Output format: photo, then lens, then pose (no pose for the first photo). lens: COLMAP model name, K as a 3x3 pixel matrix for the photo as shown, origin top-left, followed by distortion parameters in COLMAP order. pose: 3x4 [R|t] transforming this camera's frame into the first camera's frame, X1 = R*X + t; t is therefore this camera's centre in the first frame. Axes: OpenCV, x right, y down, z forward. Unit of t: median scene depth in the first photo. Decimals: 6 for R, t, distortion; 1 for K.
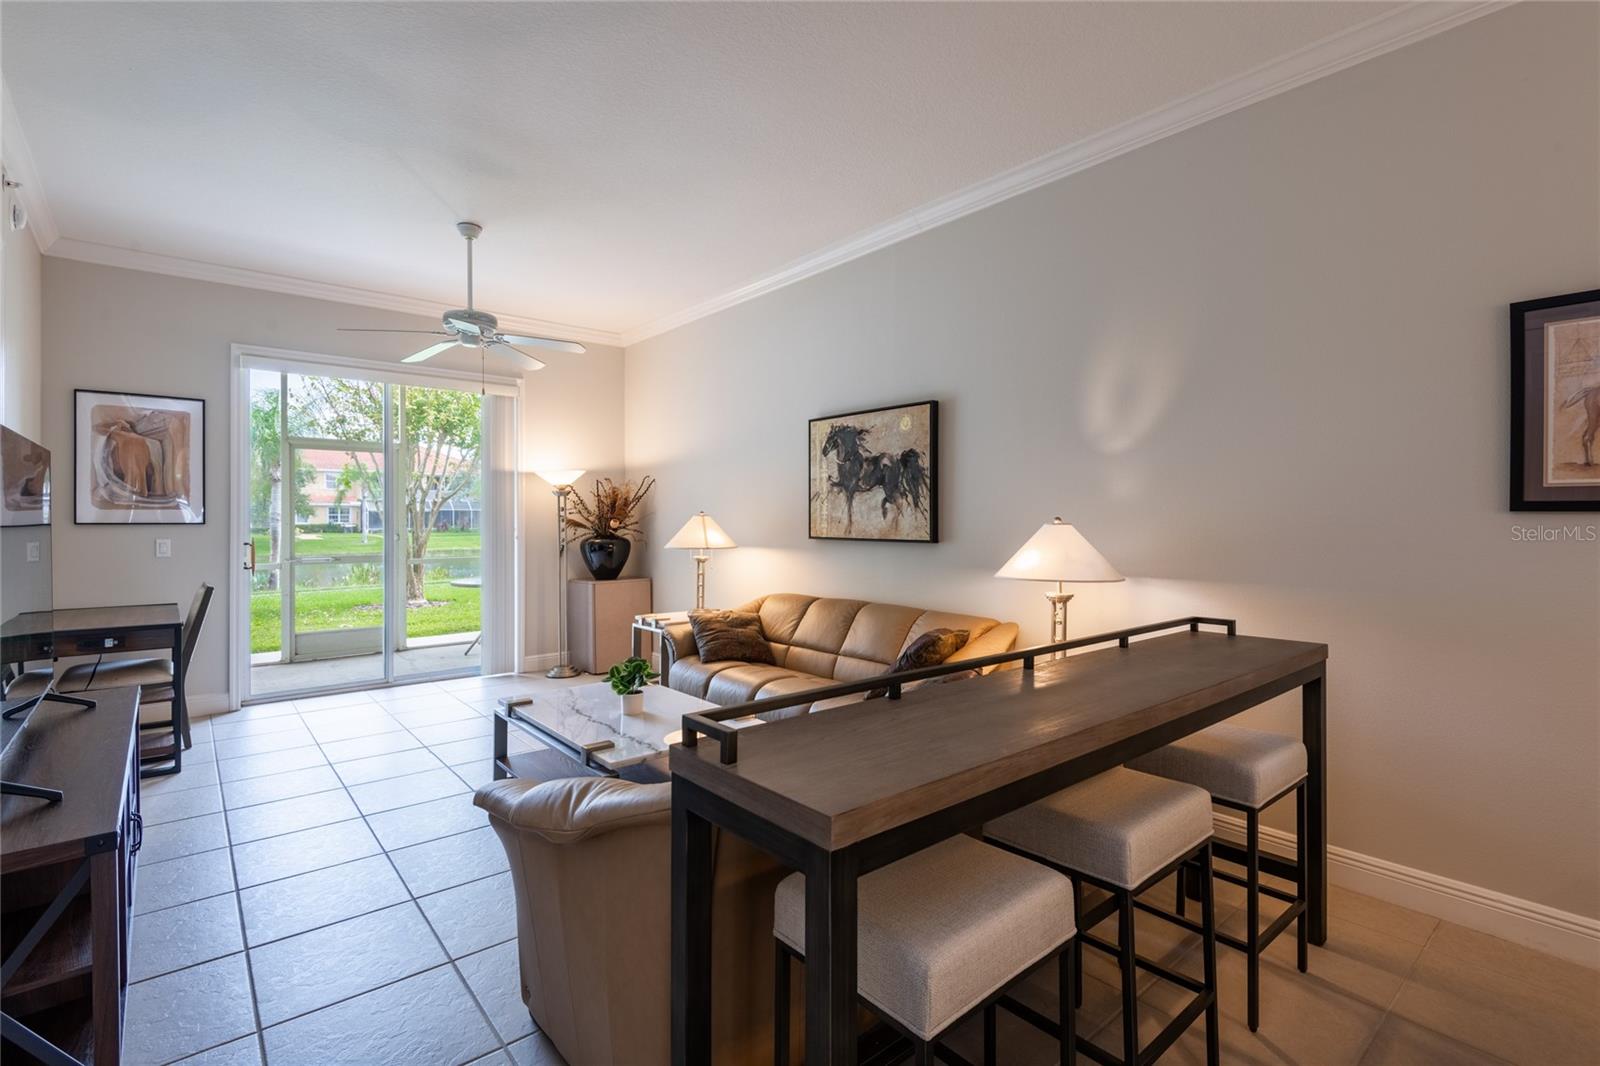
lens RADIAL K [[735.4, 0, 802.2], [0, 735.4, 525.8], [0, 0, 1]] dist [0.037247, -0.025349]
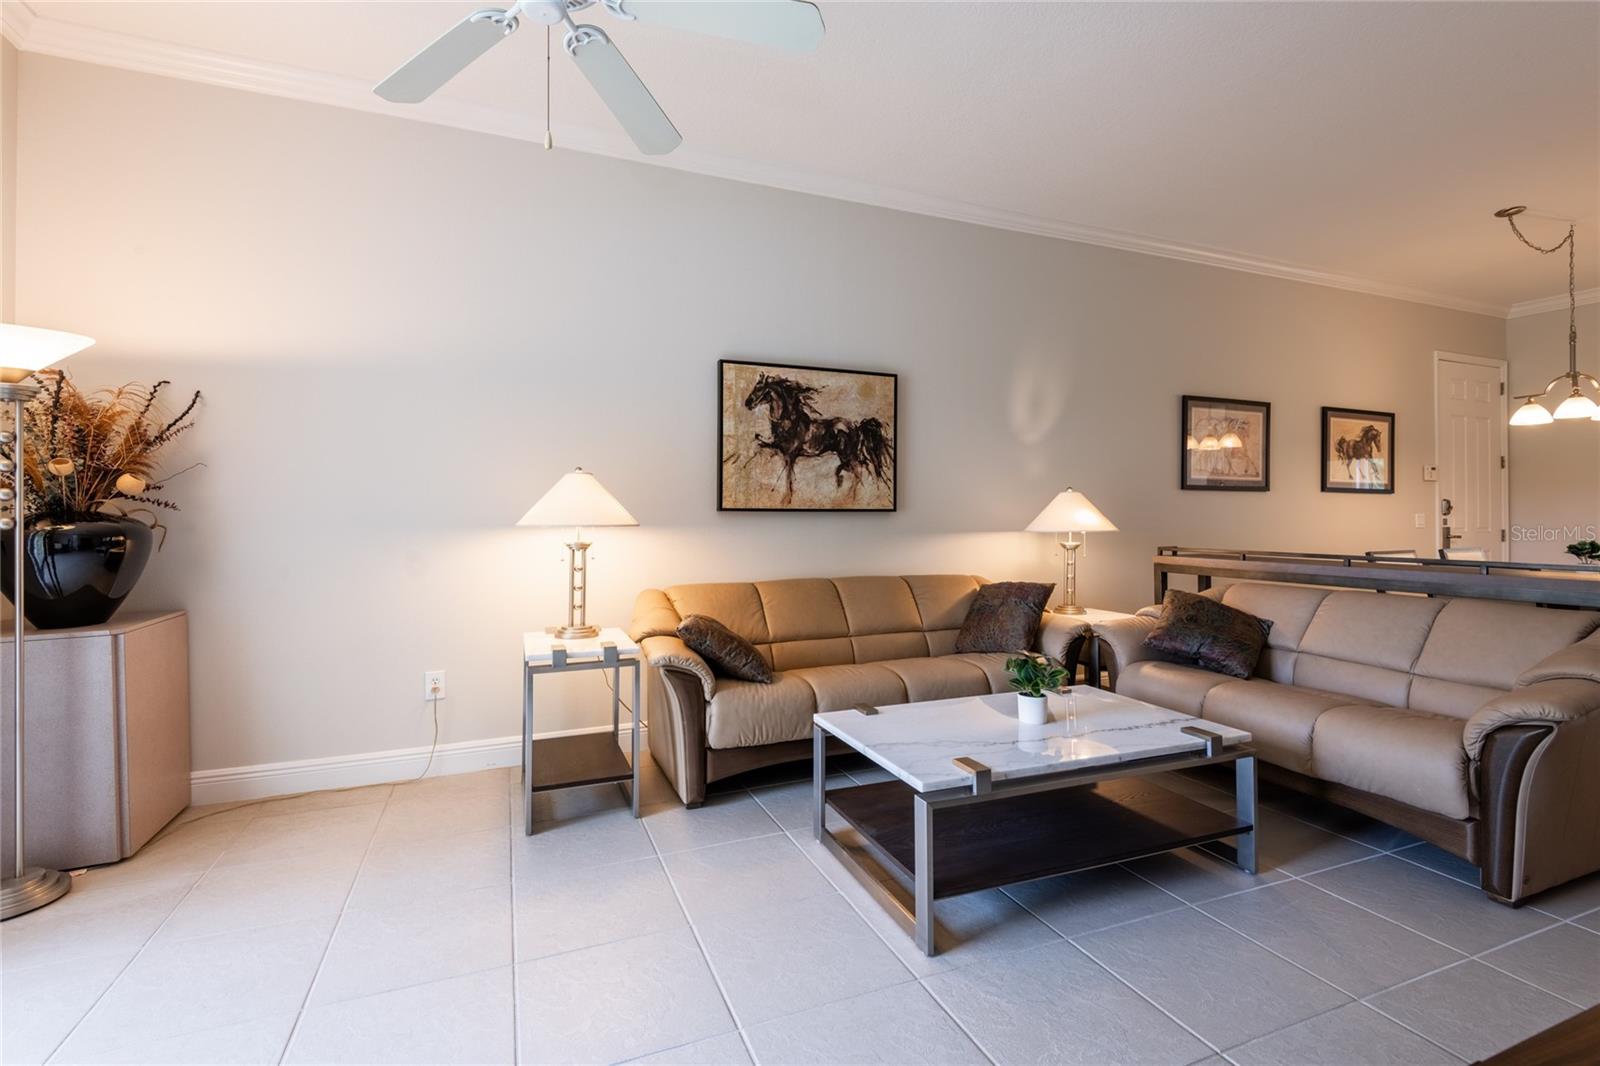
lens RADIAL K [[728.7, 0, 798.5], [0, 728.7, 525.4], [0, 0, 1]] dist [0.035728, -0.025027]
pose [[0.302871, -0.016394, 0.952891, -0.768047], [0.008134, 0.999860, 0.014617, 0.024324], [-0.952997, 0.003324, 0.302962, 0.740299]]
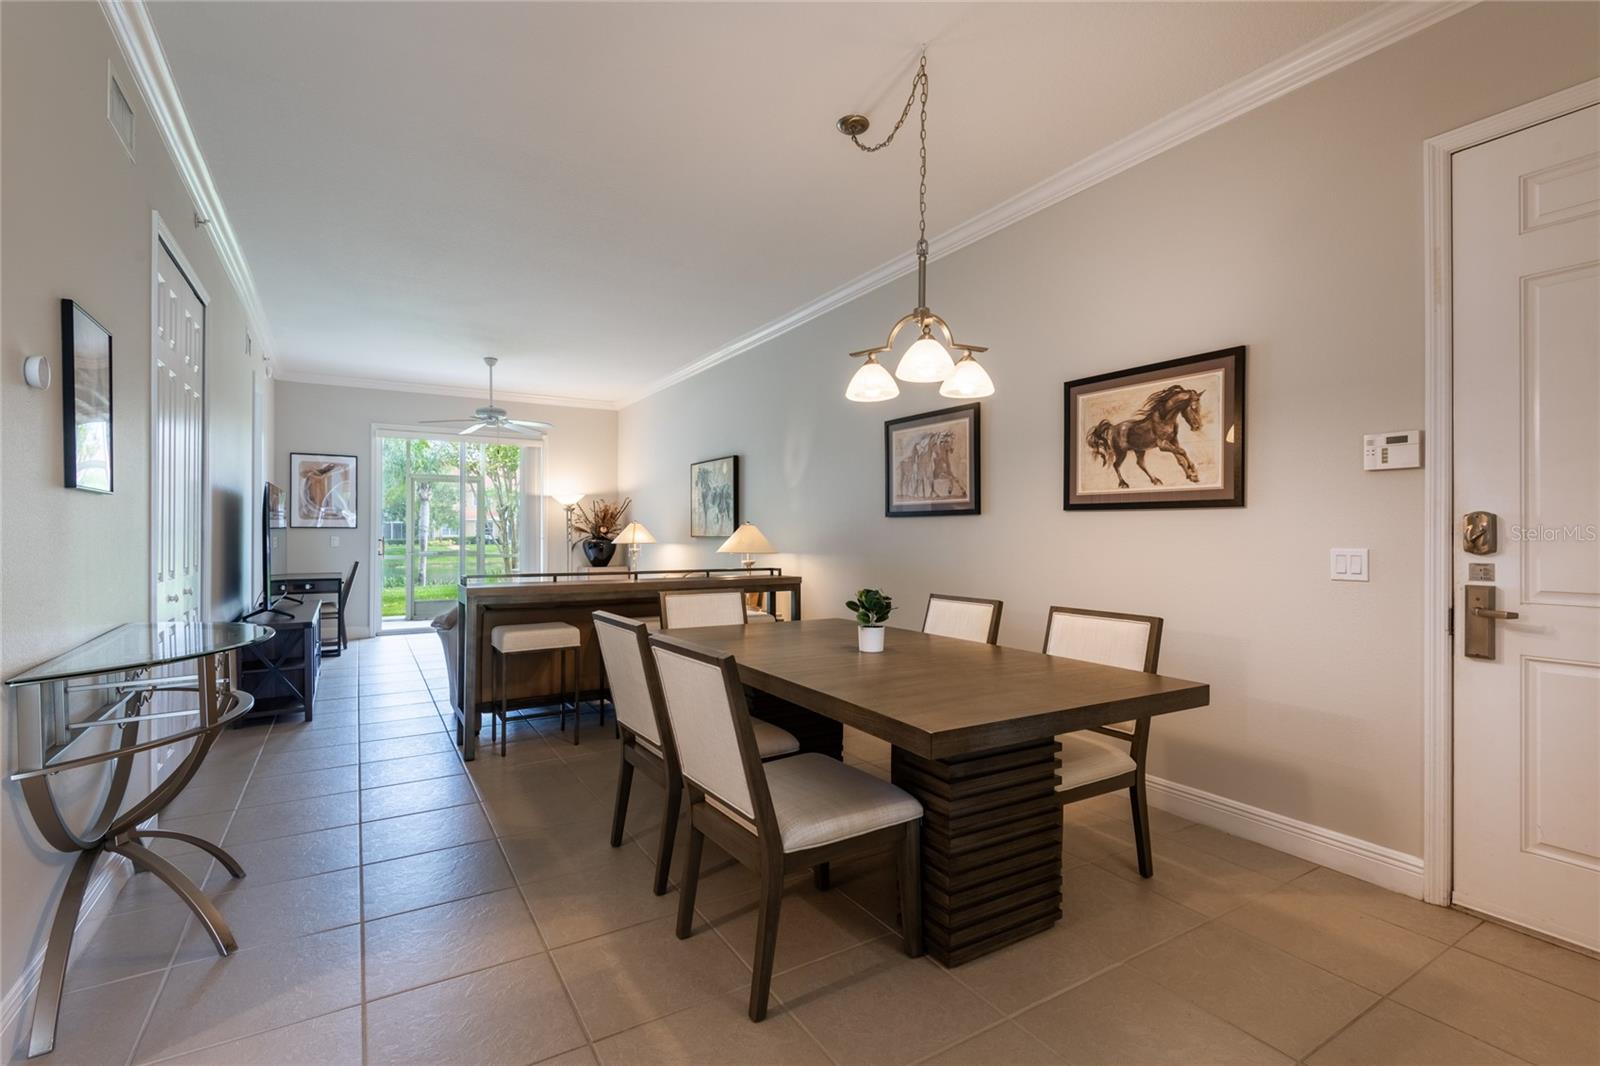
lens RADIAL K [[728.3, 0, 804.0], [0, 728.3, 532.8], [0, 0, 1]] dist [0.035874, -0.022636]
pose [[0.988433, 0.000568, -0.151658, 0.539457], [-0.002143, 0.999945, -0.010223, 0.025901], [0.151644, 0.010430, 0.988380, -0.593174]]
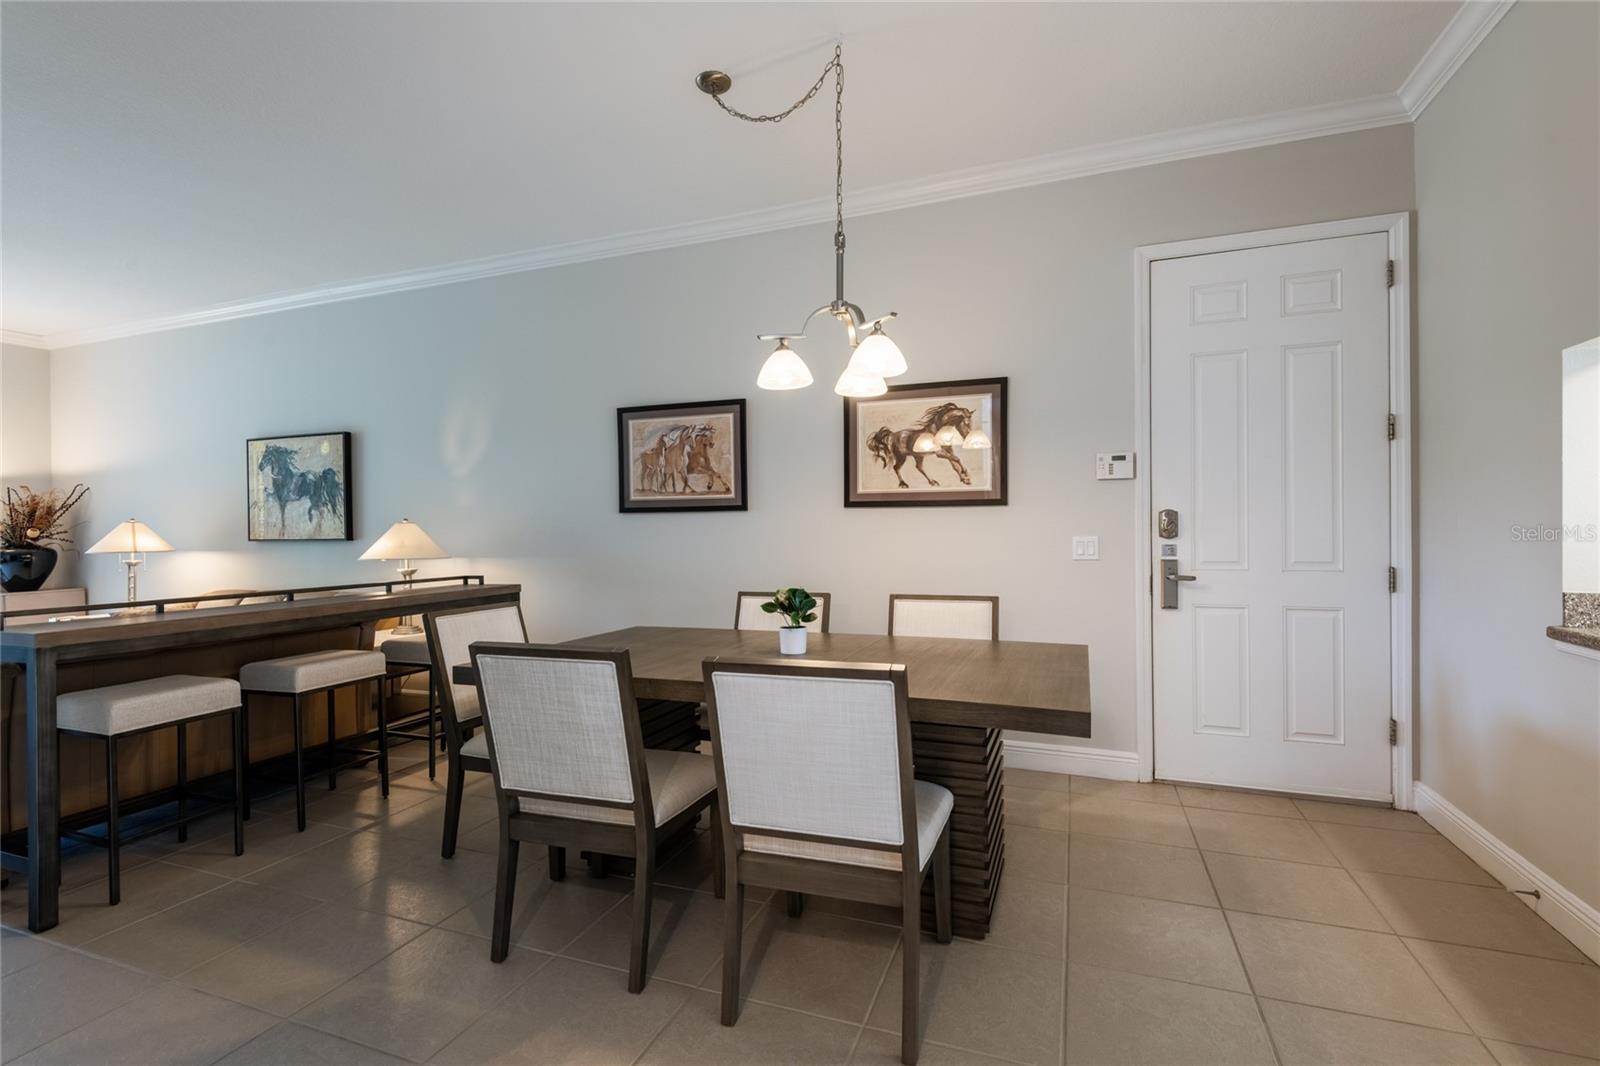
lens RADIAL K [[728.3, 0, 804.0], [0, 728.3, 532.8], [0, 0, 1]] dist [0.035874, -0.022636]
pose [[0.872212, -0.012543, 0.488968, 0.223064], [0.016633, 0.999854, -0.004021, 0.025756], [-0.488846, 0.011640, 0.872293, -0.488296]]
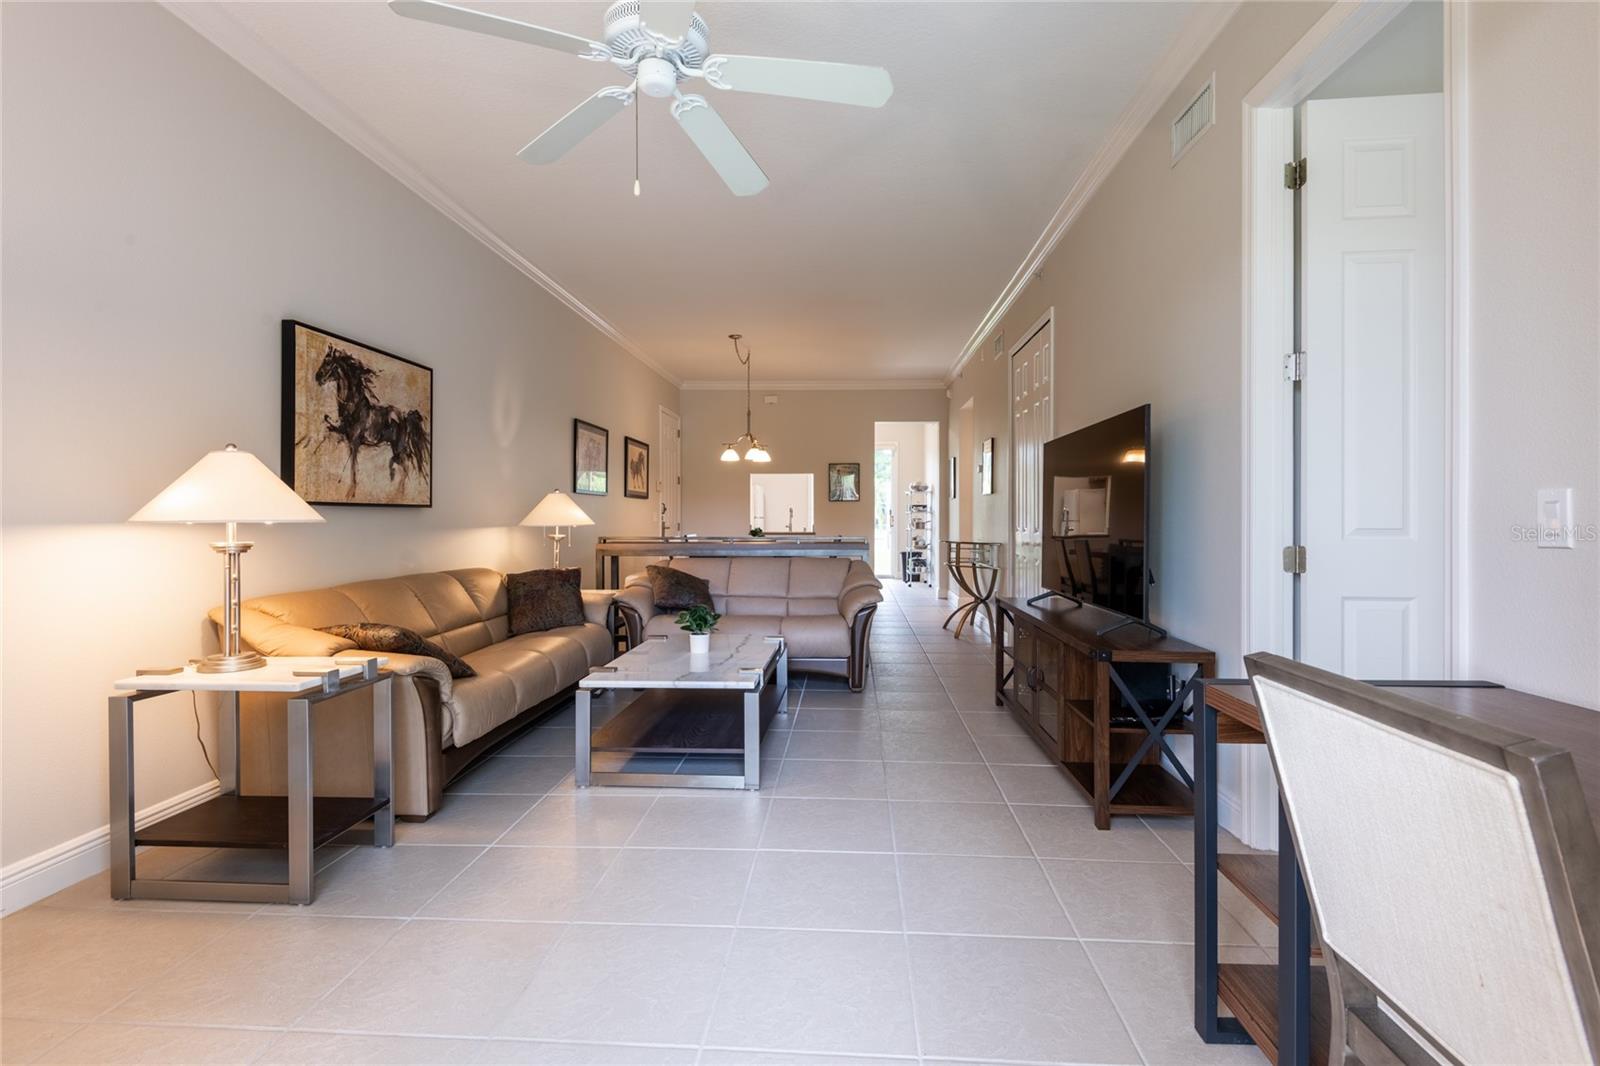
lens RADIAL K [[745.6, 0, 826.2], [0, 745.6, 518.4], [0, 0, 1]] dist [0.014783, -0.000117]
pose [[-0.743818, -0.003682, 0.668372, -0.840804], [0.004536, 0.999934, 0.010557, 0.027194], [-0.668367, 0.010884, -0.743752, 1.273818]]
